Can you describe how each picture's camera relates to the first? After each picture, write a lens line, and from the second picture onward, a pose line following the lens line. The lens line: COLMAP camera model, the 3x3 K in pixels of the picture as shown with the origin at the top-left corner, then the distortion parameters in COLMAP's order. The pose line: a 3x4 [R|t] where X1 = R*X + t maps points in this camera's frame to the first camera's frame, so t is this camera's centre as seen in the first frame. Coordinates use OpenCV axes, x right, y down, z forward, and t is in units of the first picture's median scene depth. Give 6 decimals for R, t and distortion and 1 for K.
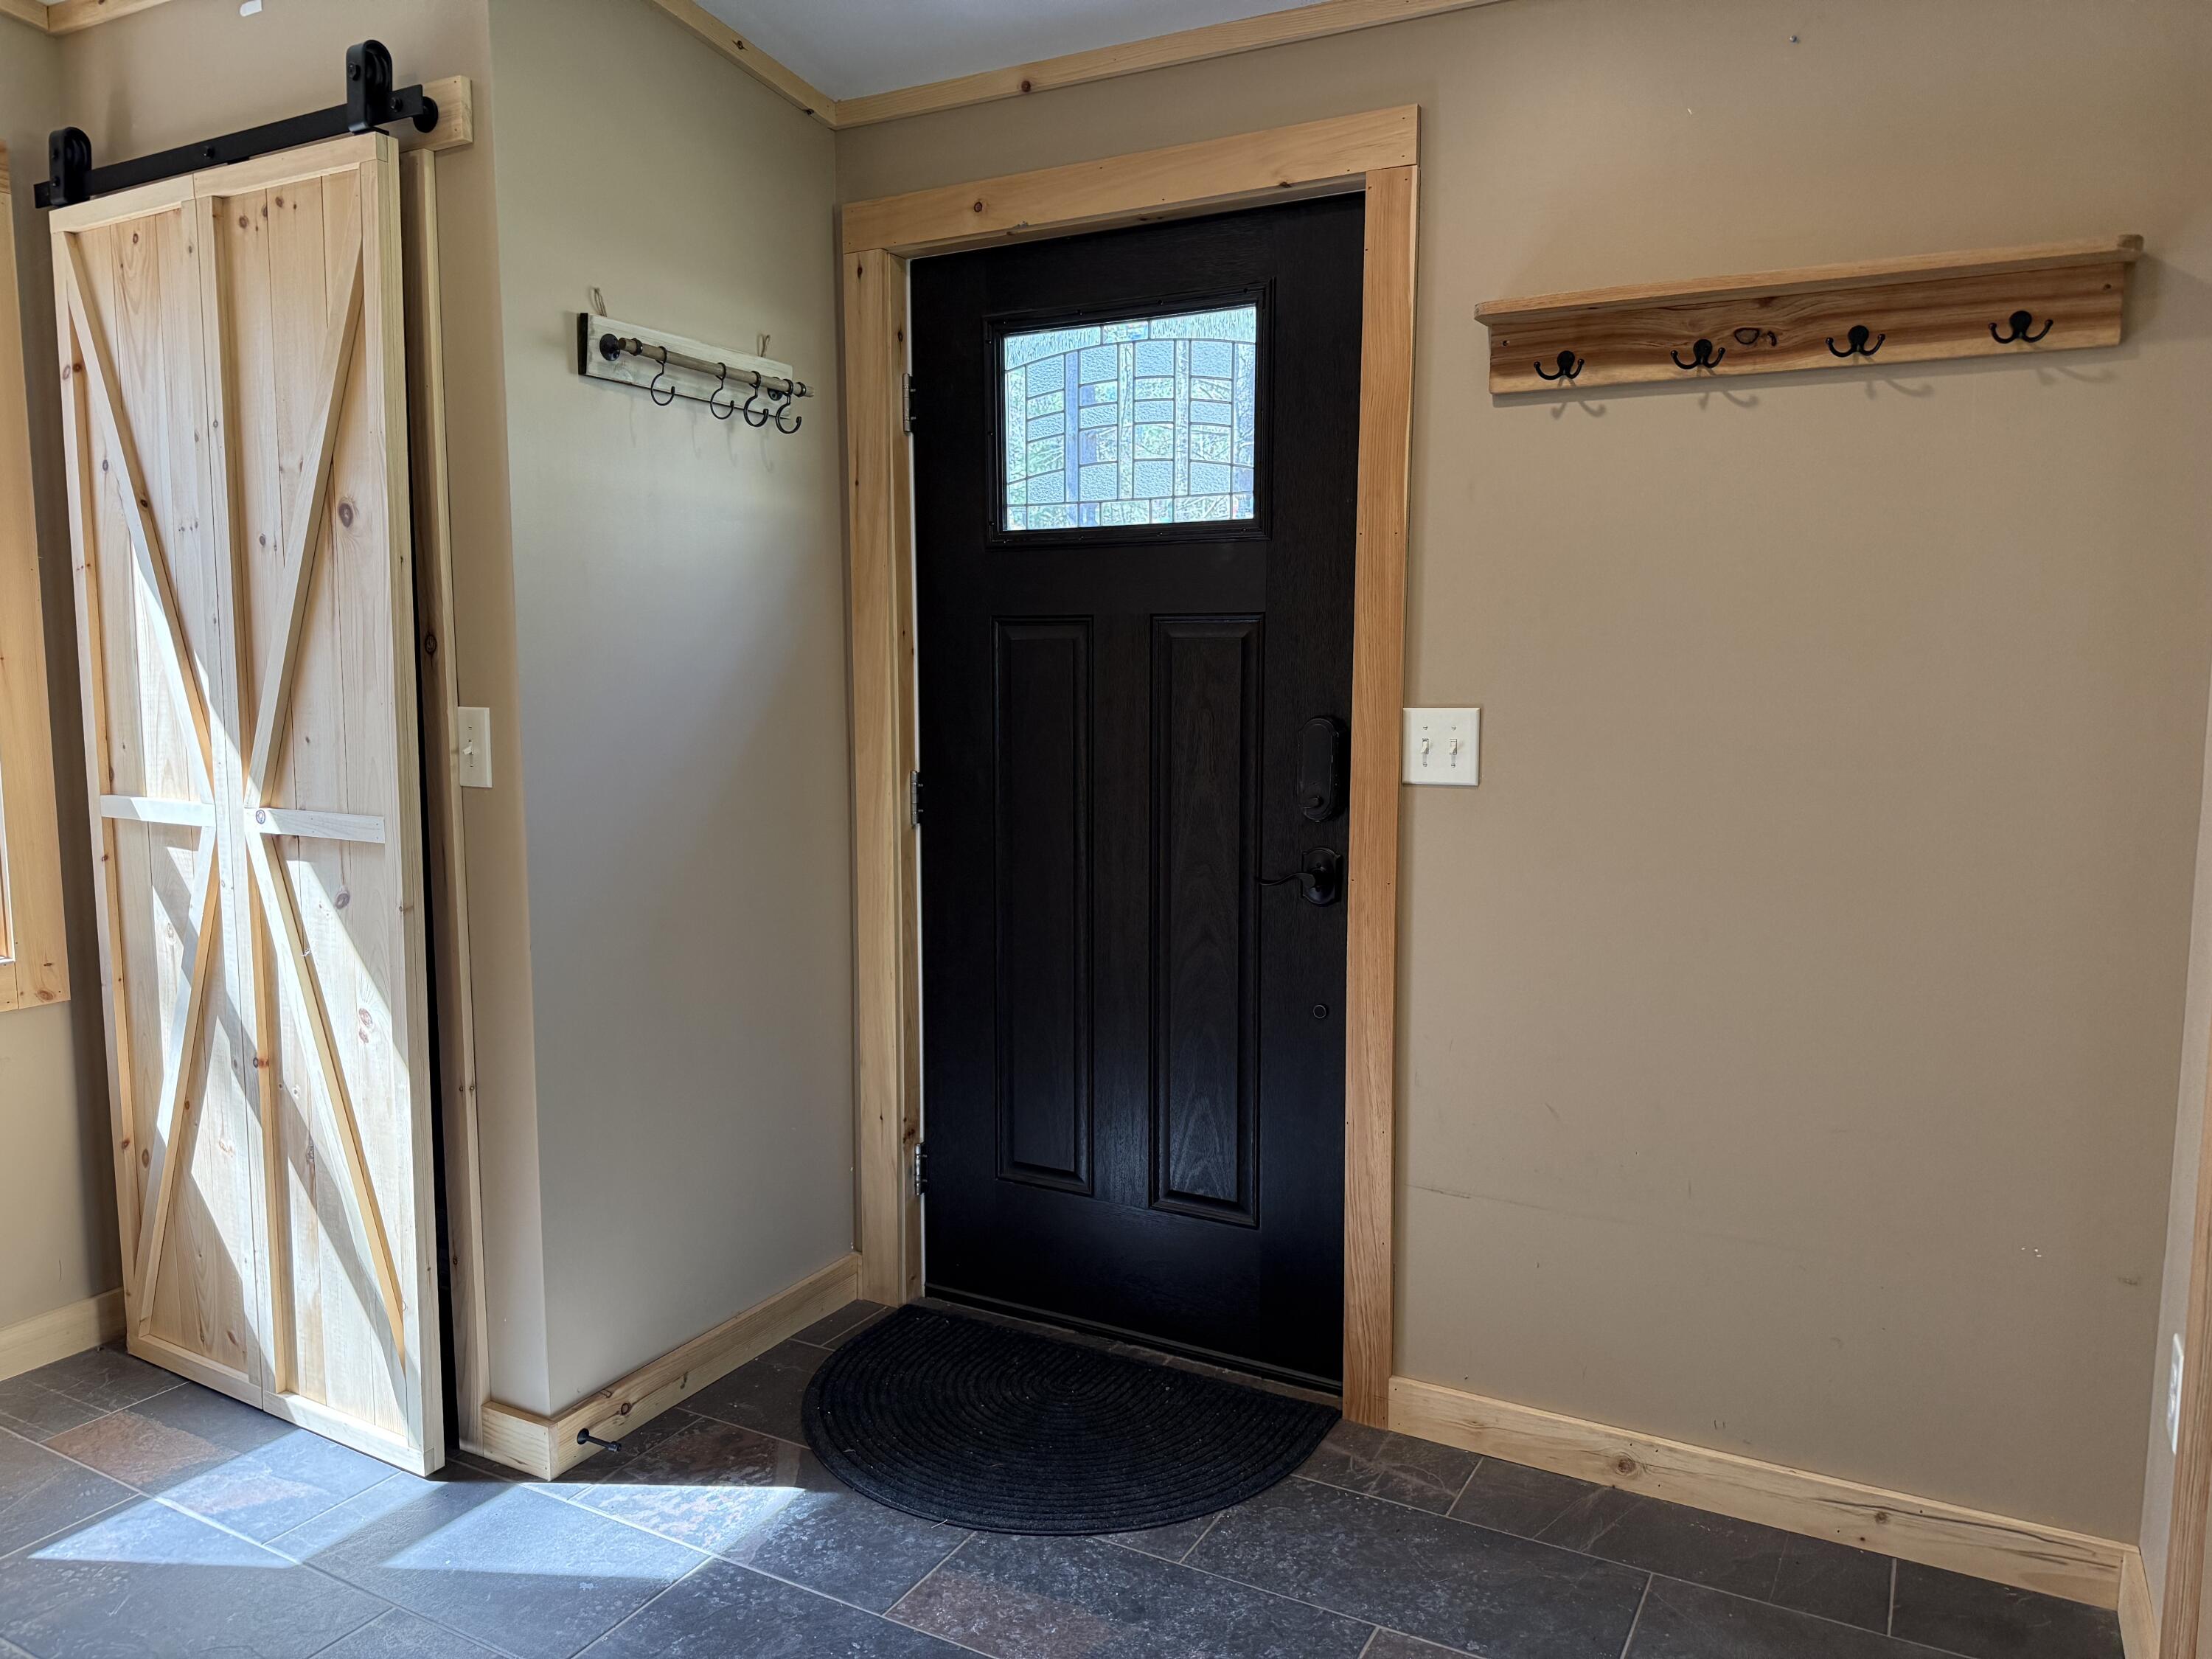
lens RADIAL K [[1542.6, 0, 1111.1], [0, 1542.6, 834.2], [0, 0, 1]] dist [0.079532, -0.155480]
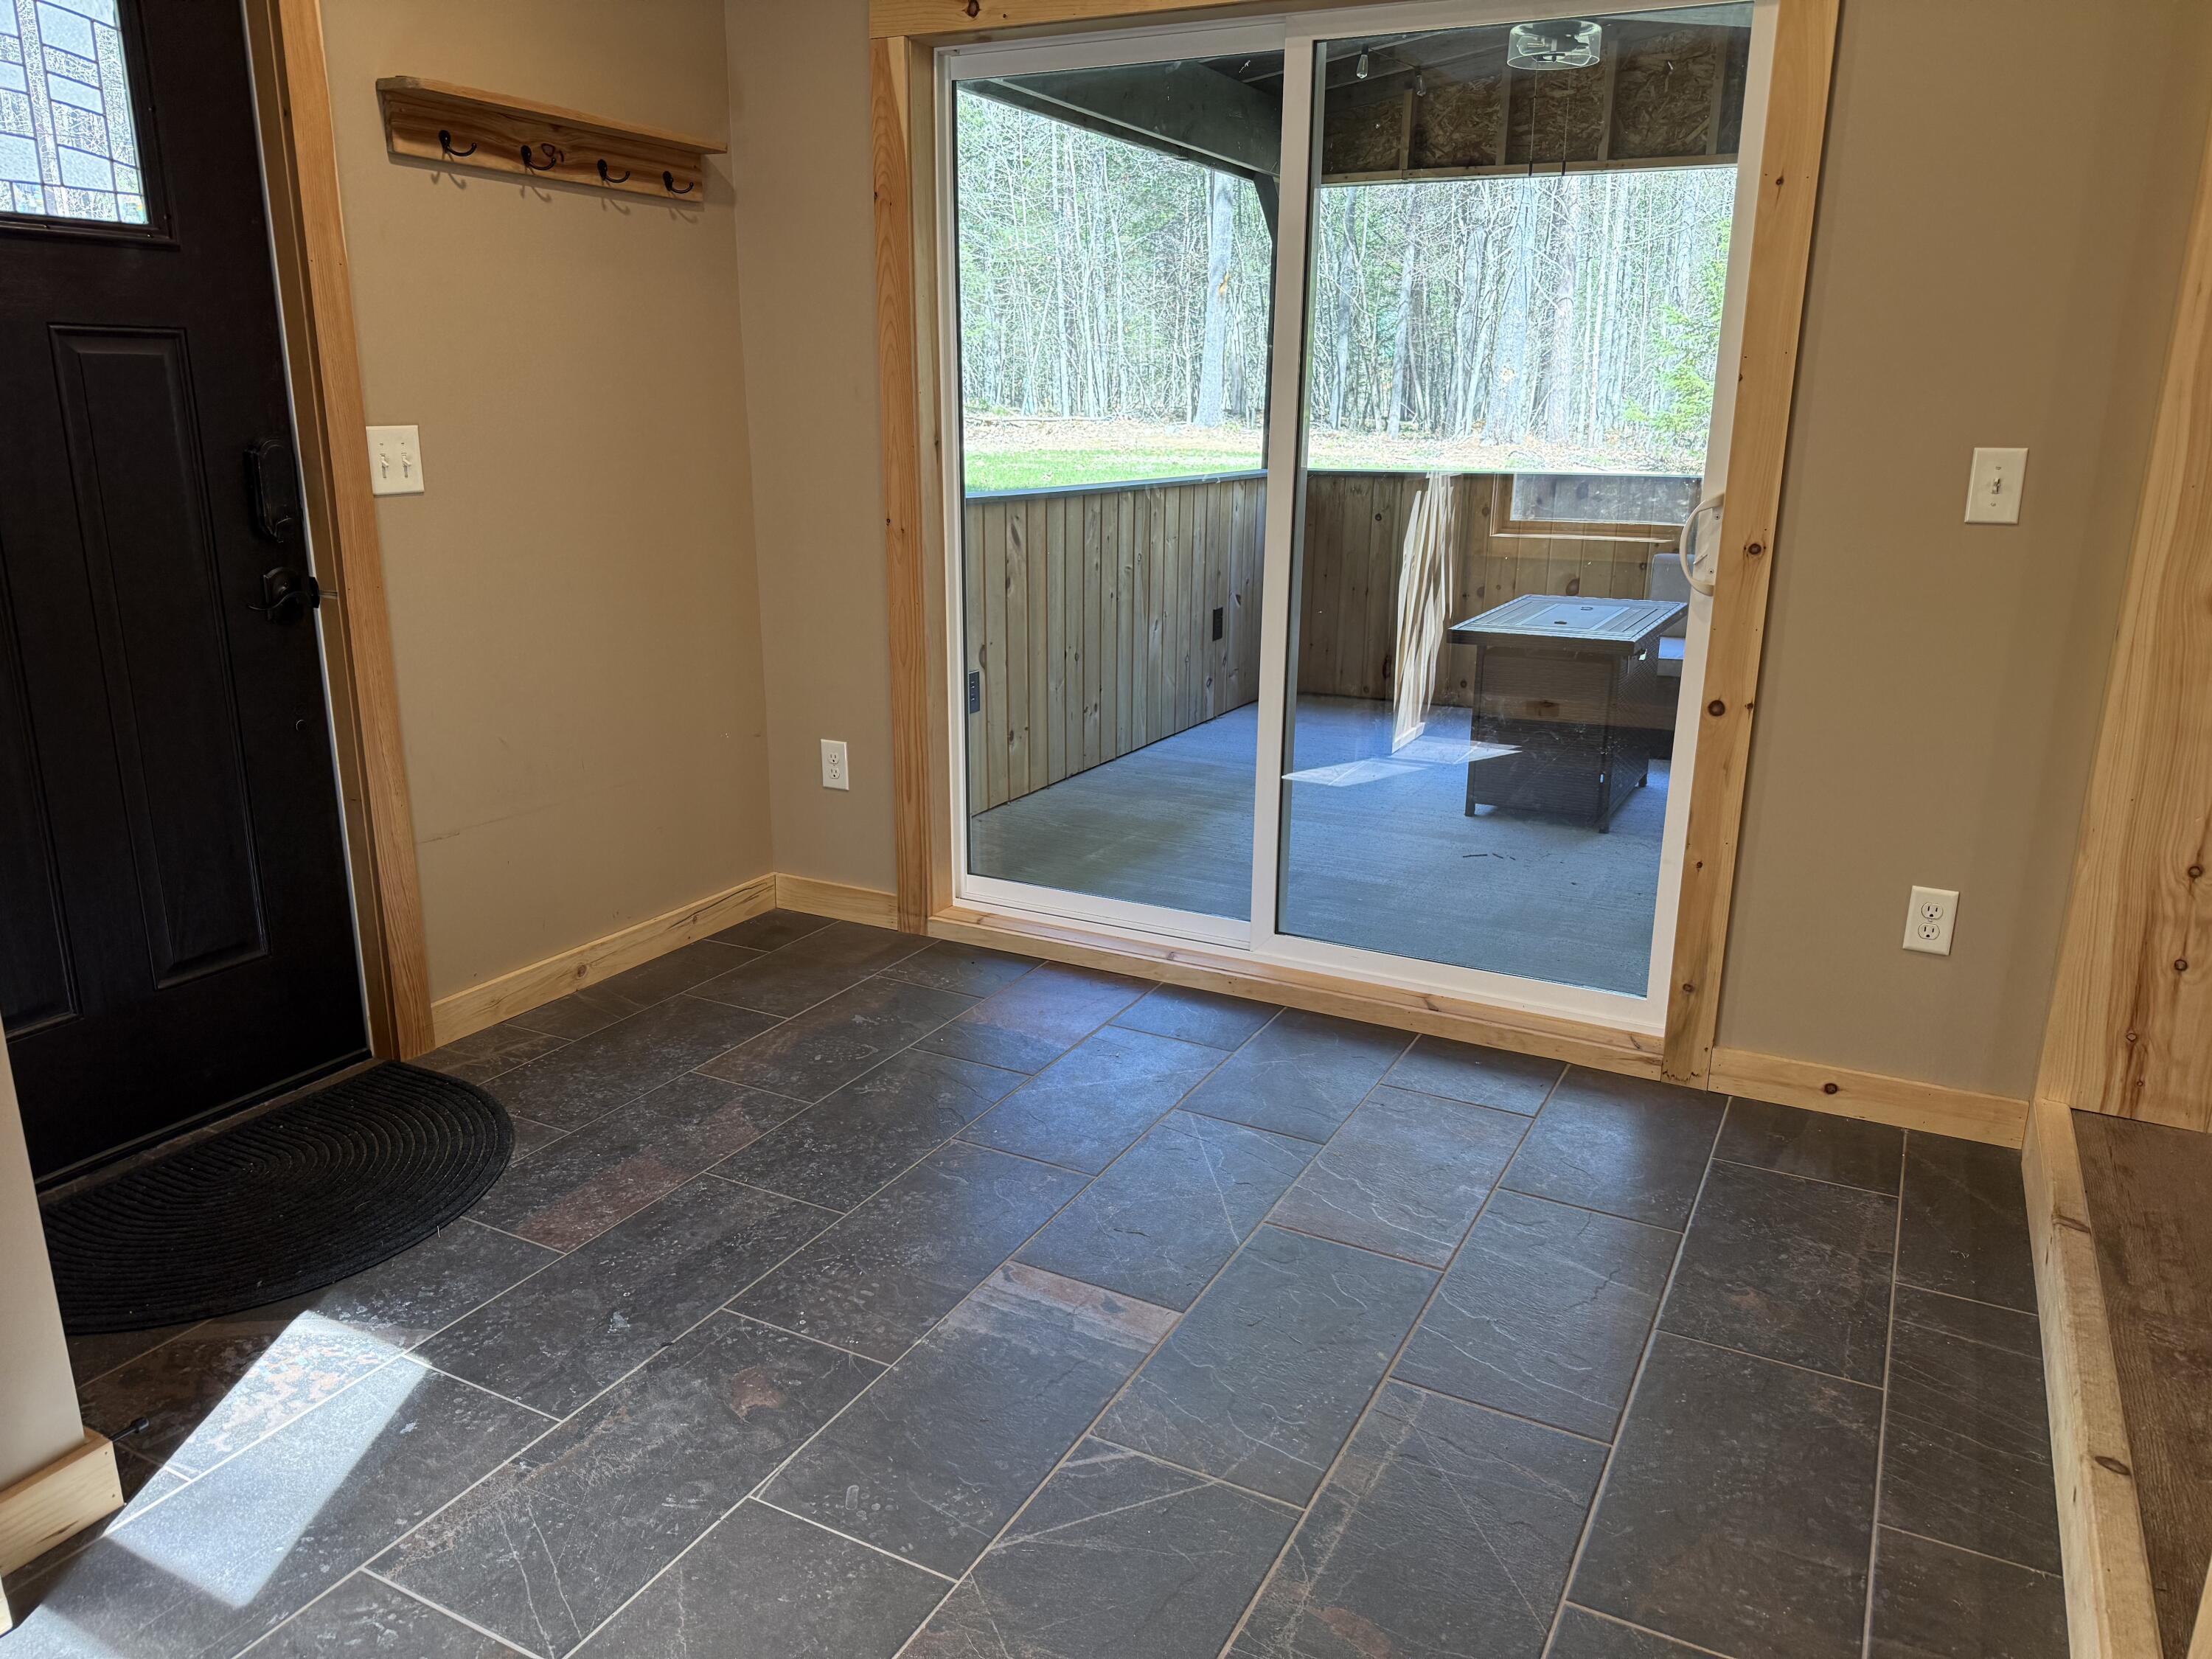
lens RADIAL K [[1586.3, 0, 1114.1], [0, 1586.3, 831.3], [0, 0, 1]] dist [0.001984, 0.001378]
pose [[-0.023552, -0.265368, 0.963859, -1.026838], [0.104336, 0.958209, 0.266362, -0.051227], [-0.994263, 0.106839, 0.005120, 0.486809]]
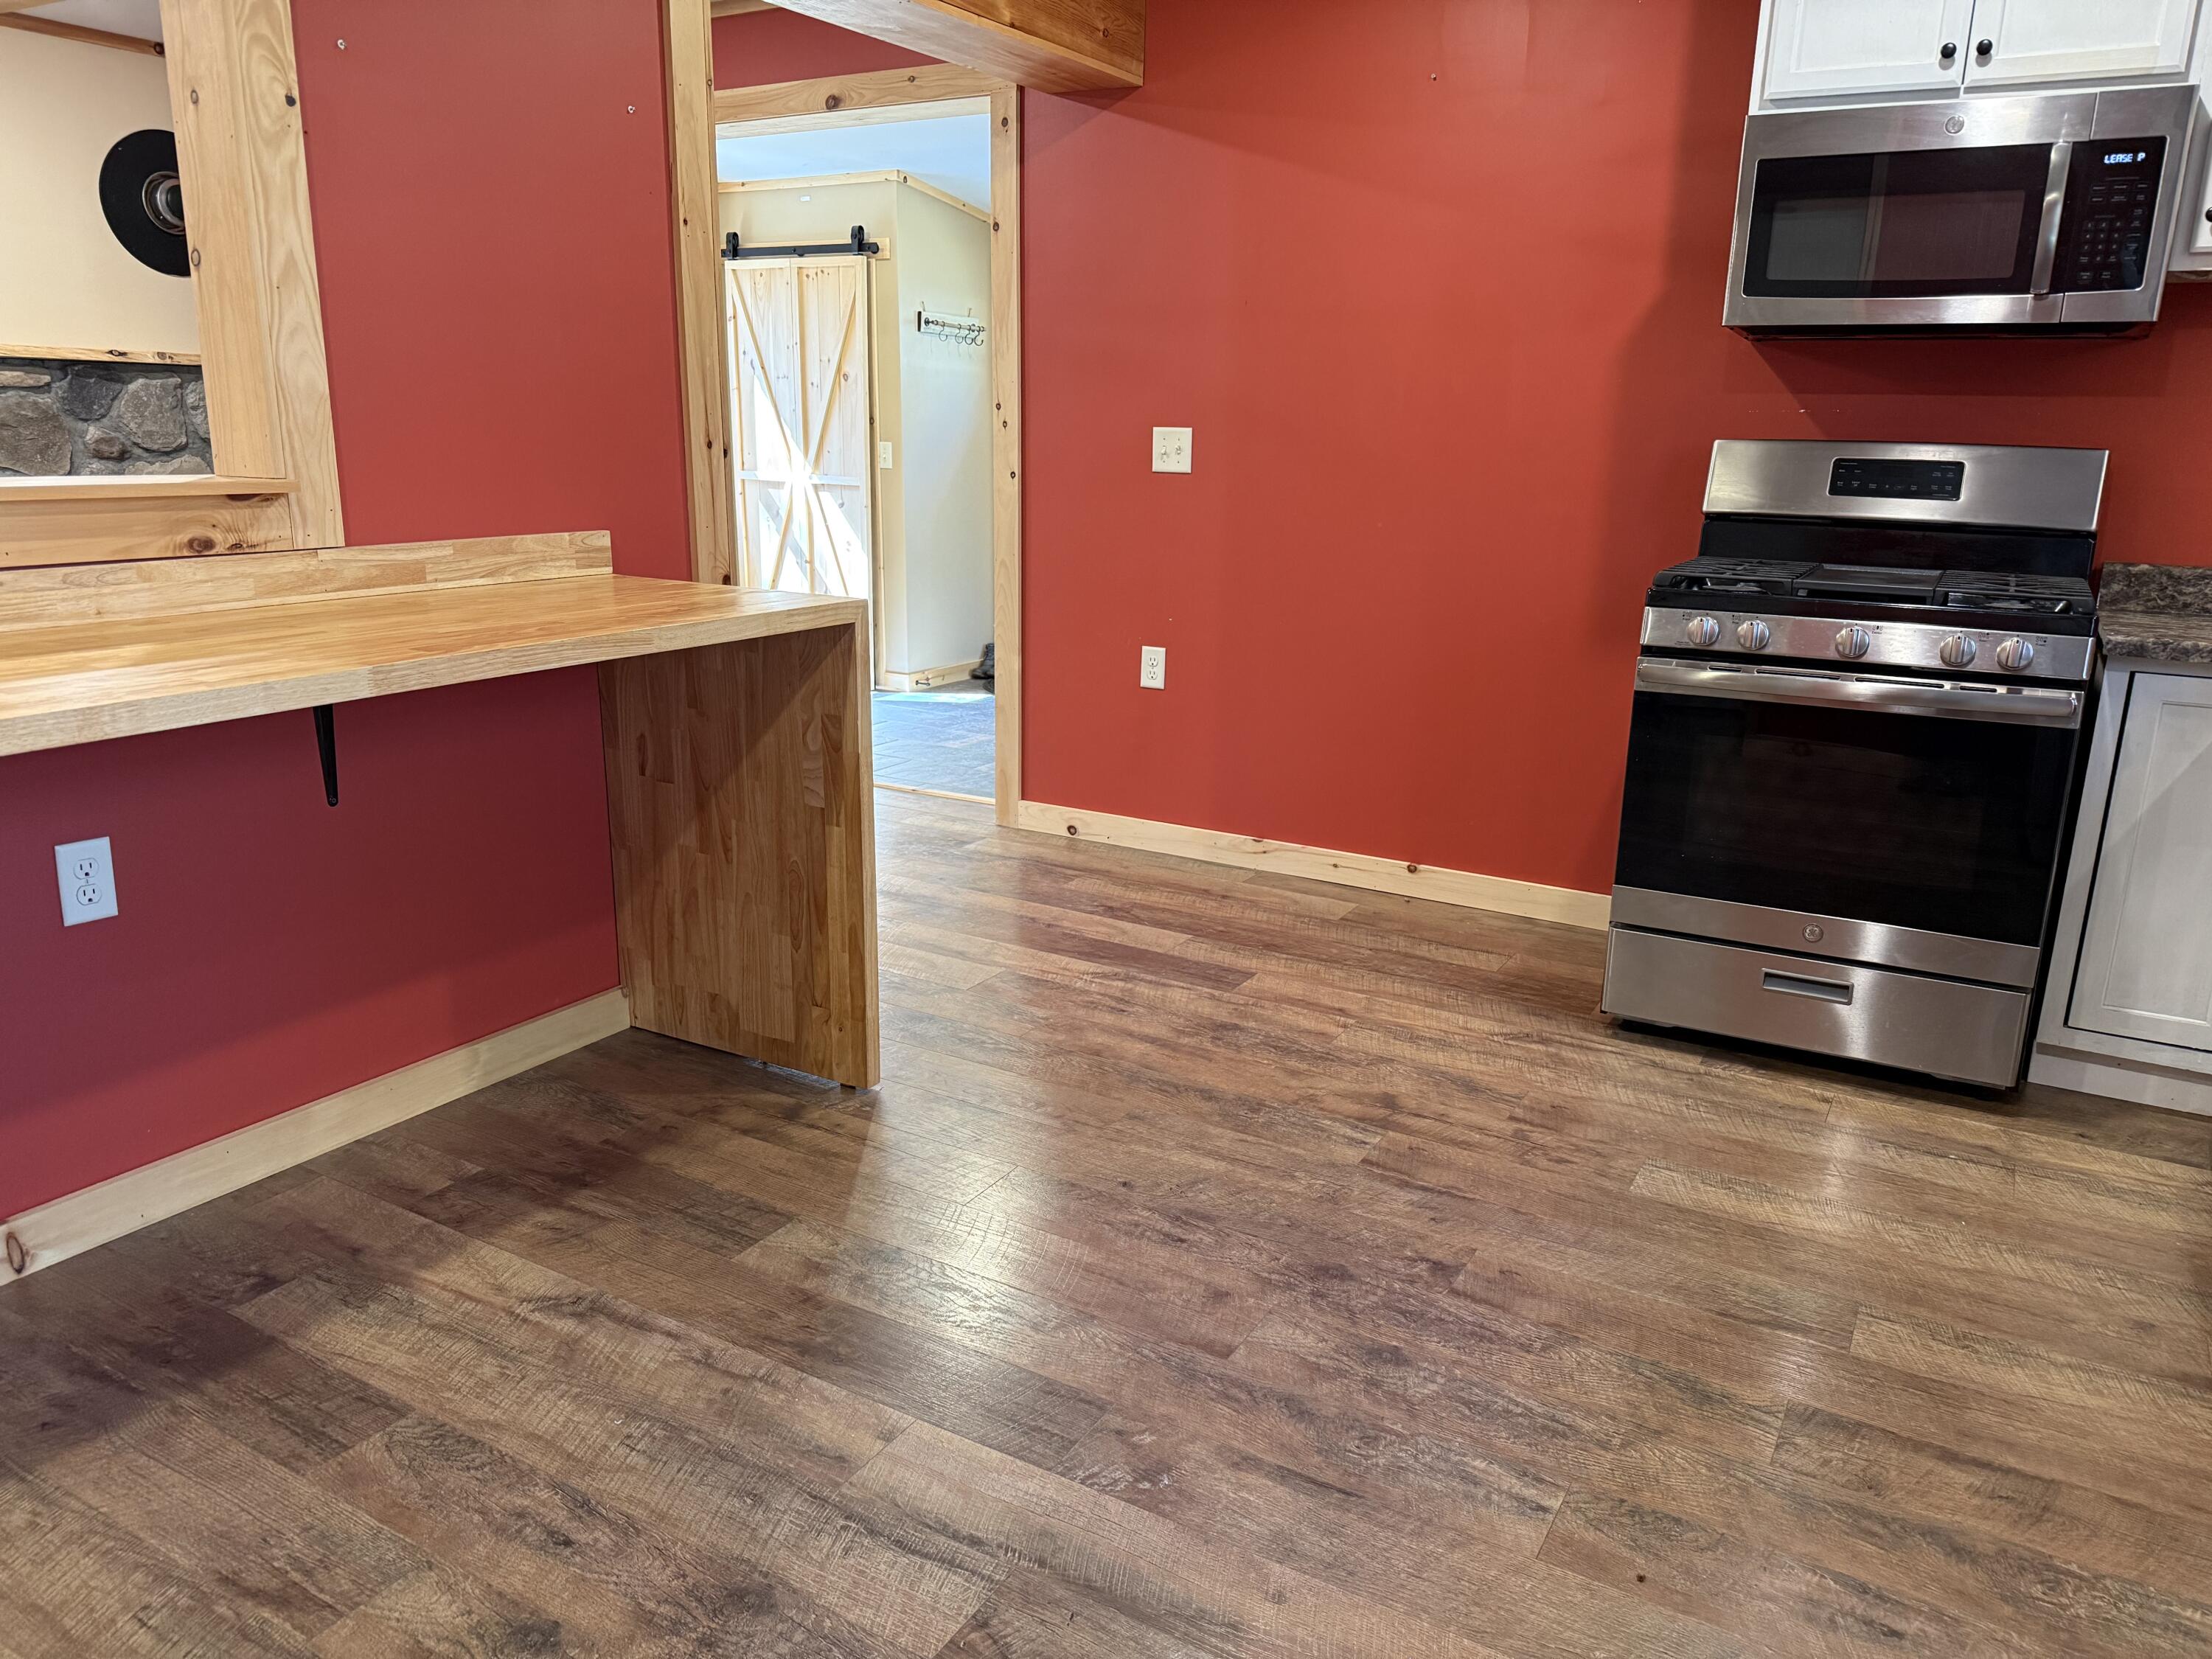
lens RADIAL K [[1542.6, 0, 1111.1], [0, 1542.6, 834.2], [0, 0, 1]] dist [0.079532, -0.155480]
pose [[0.999654, 0.021573, -0.015033, 0.111663], [-0.019057, 0.988339, 0.151071, 0.221300], [0.018117, -0.150732, 0.988409, -2.224176]]
